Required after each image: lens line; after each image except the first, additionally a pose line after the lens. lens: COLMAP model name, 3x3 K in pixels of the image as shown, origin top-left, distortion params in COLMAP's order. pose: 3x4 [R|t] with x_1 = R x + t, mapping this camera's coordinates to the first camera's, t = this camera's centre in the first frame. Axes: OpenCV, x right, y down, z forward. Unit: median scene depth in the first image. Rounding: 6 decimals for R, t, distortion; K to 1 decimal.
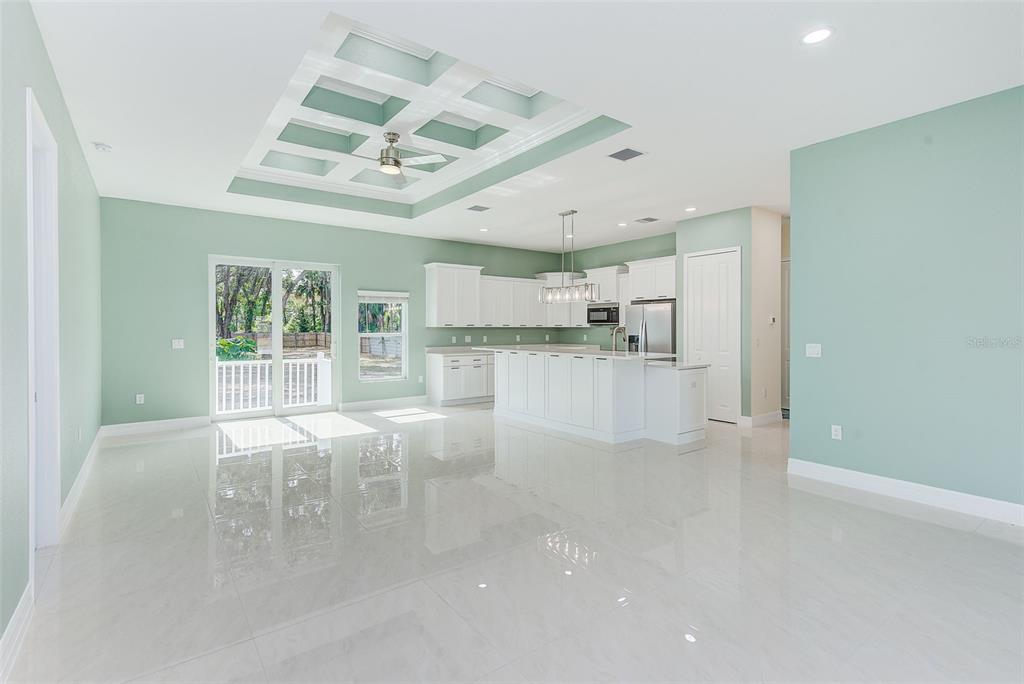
lens RADIAL K [[484.2, 0, 505.9], [0, 484.2, 331.1], [0, 0, 1]] dist [0.000406, 0.000134]
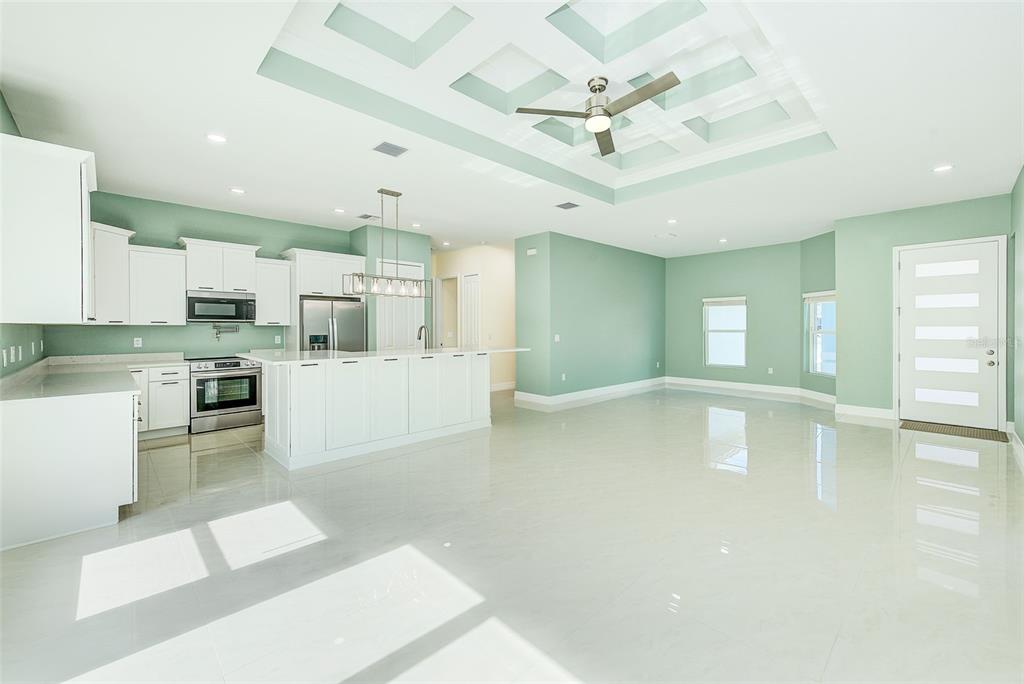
lens RADIAL K [[417.1, 0, 519.6], [0, 417.1, 329.4], [0, 0, 1]] dist [0.015255, 0.000042]
pose [[-0.142030, -0.003290, 0.989857, -0.500108], [0.007650, 0.999961, 0.004421, -0.001669], [-0.989833, 0.008201, -0.141999, 0.685655]]
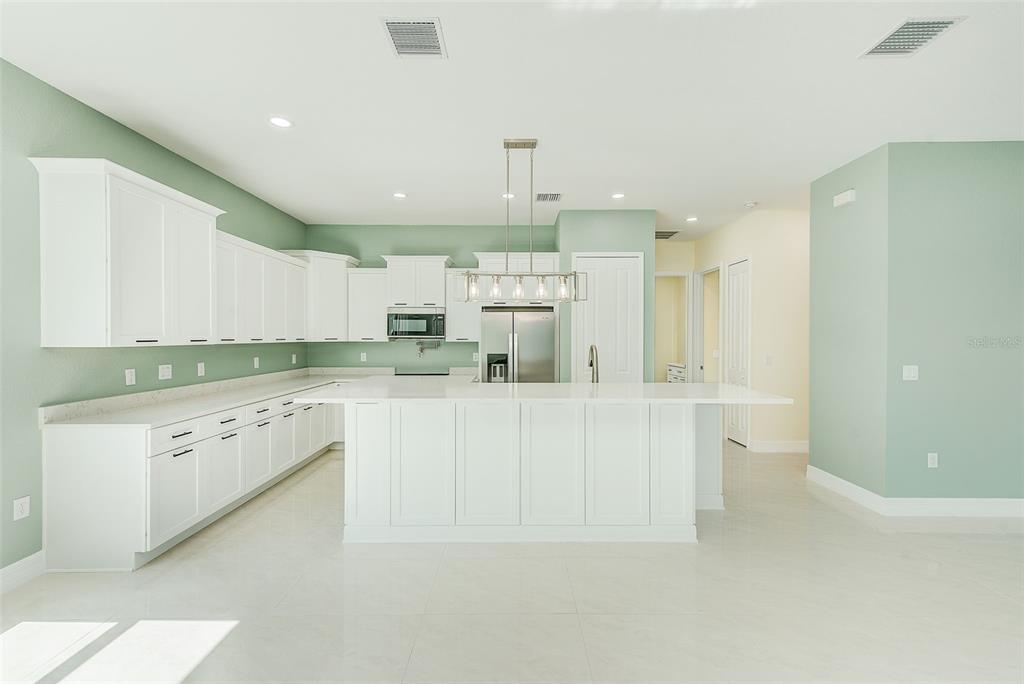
lens RADIAL K [[416.1, 0, 515.9], [0, 416.1, 339.5], [0, 0, 1]] dist [0.013308, -0.000037]
pose [[0.584545, -0.004565, 0.811349, -0.210433], [0.003534, 0.999989, 0.003081, -0.013598], [-0.811354, 0.001066, 0.584554, 0.561163]]
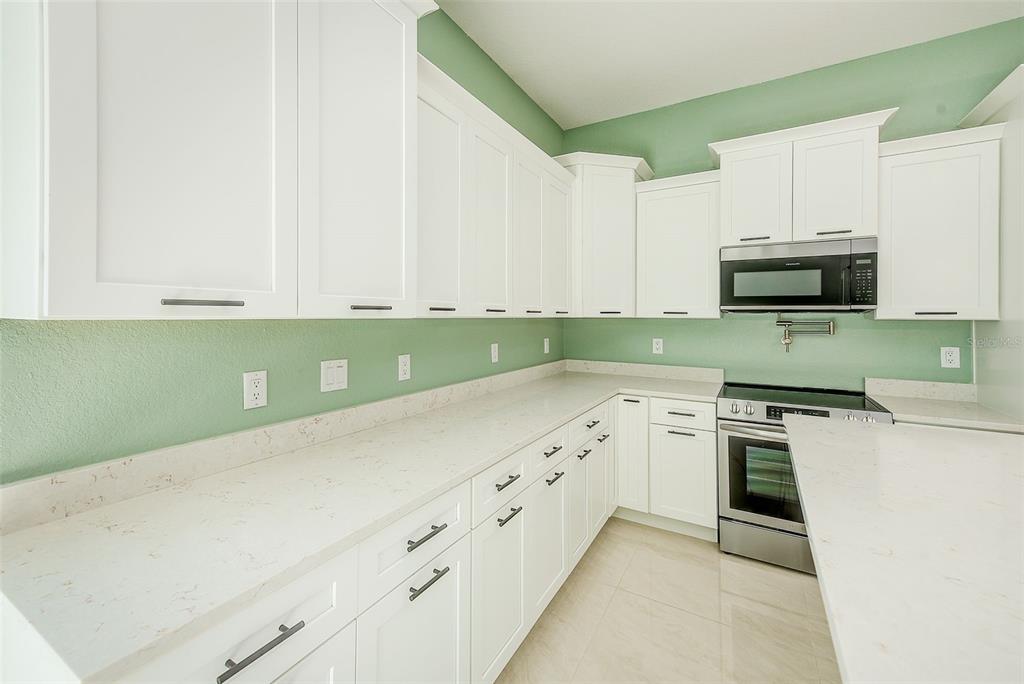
lens RADIAL K [[424.7, 0, 494.2], [0, 424.7, 311.9], [0, 0, 1]] dist [0.013329, -0.000054]
pose [[0.924556, 0.008098, 0.380959, -0.089393], [-0.002448, 0.999880, -0.015313, -0.008571], [-0.381037, 0.013225, 0.924465, 0.855863]]
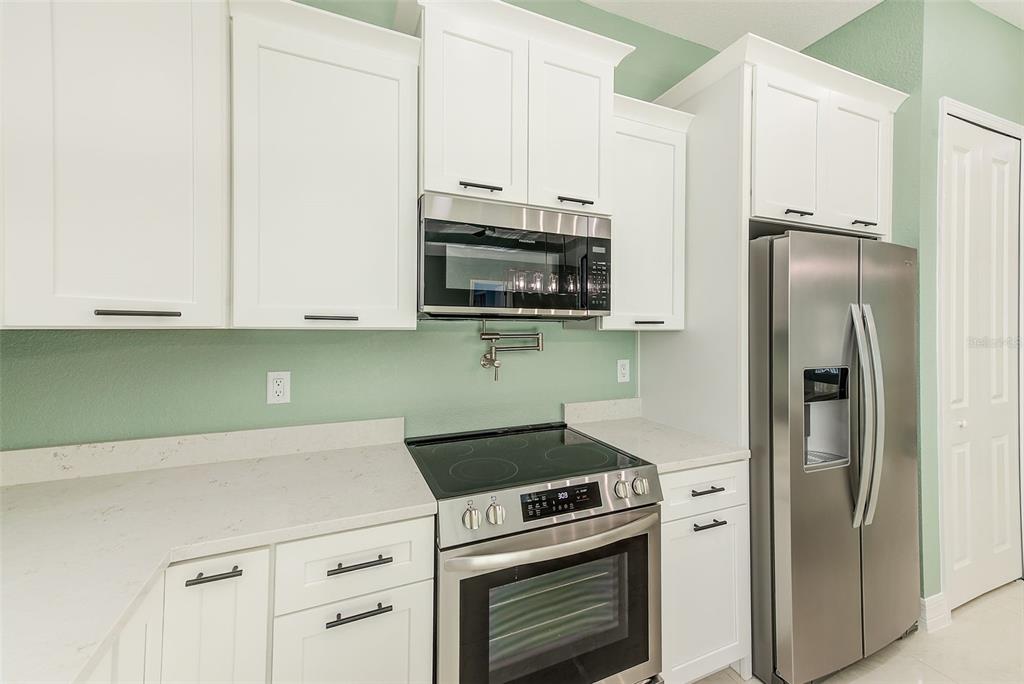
lens RADIAL K [[404.6, 0, 510.9], [0, 404.6, 323.4], [0, 0, 1]] dist [0.023131, 0.000009]
pose [[0.223452, 0.011705, 0.974645, 0.040976], [0.001217, 0.999924, -0.012287, -0.009342], [-0.974714, 0.003932, 0.223421, 1.014391]]
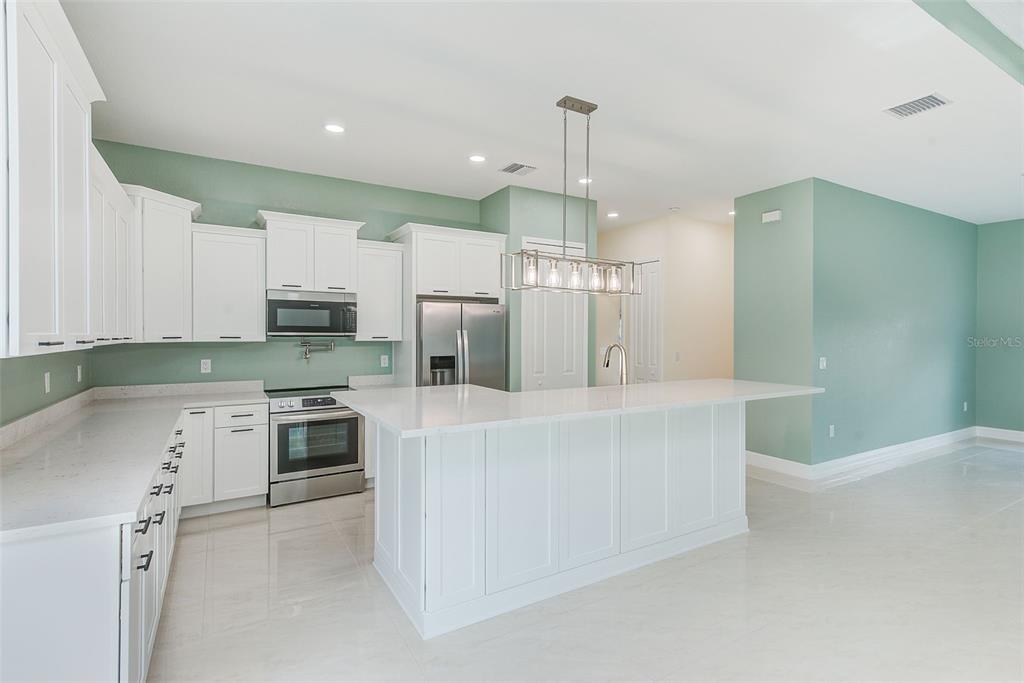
lens RADIAL K [[490.5, 0, 517.5], [0, 490.5, 336.3], [0, 0, 1]] dist [0.016293, -0.000104]
pose [[0.086319, -0.001824, 0.996266, -0.280556], [0.004483, 0.999989, 0.001443, -0.013797], [-0.996257, 0.004342, 0.086326, 0.793074]]
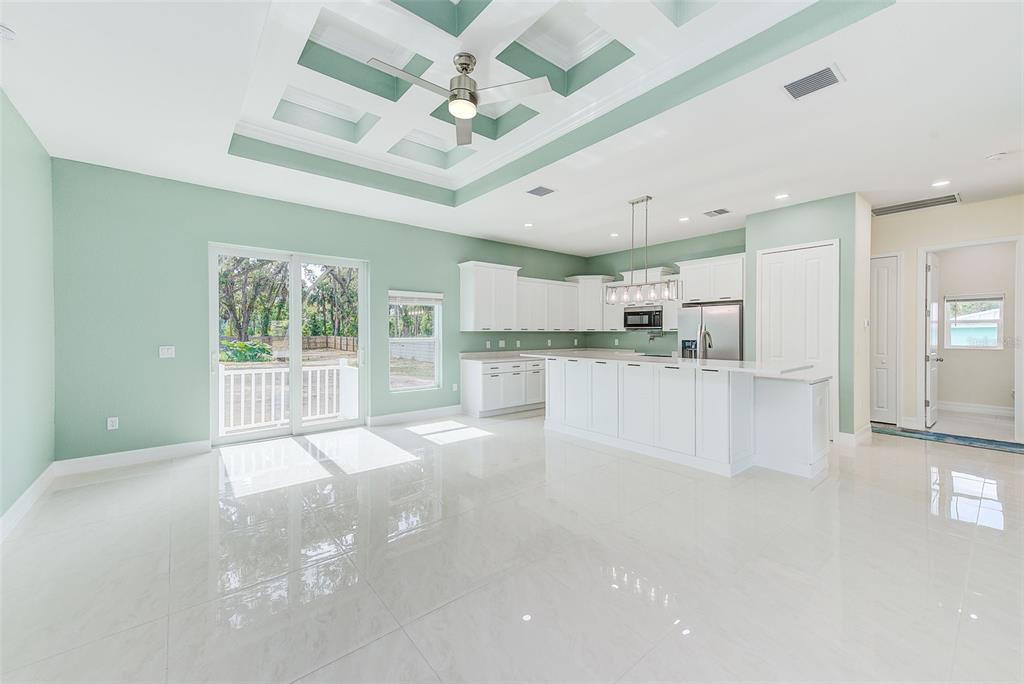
lens RADIAL K [[401.4, 0, 509.1], [0, 401.4, 335.5], [0, 0, 1]] dist [0.017954, -0.000015]
pose [[0.998522, 0.000239, 0.054346, -0.113411], [-0.000325, 0.999999, 0.001574, -0.001320], [-0.054346, -0.001590, 0.998521, 0.226318]]
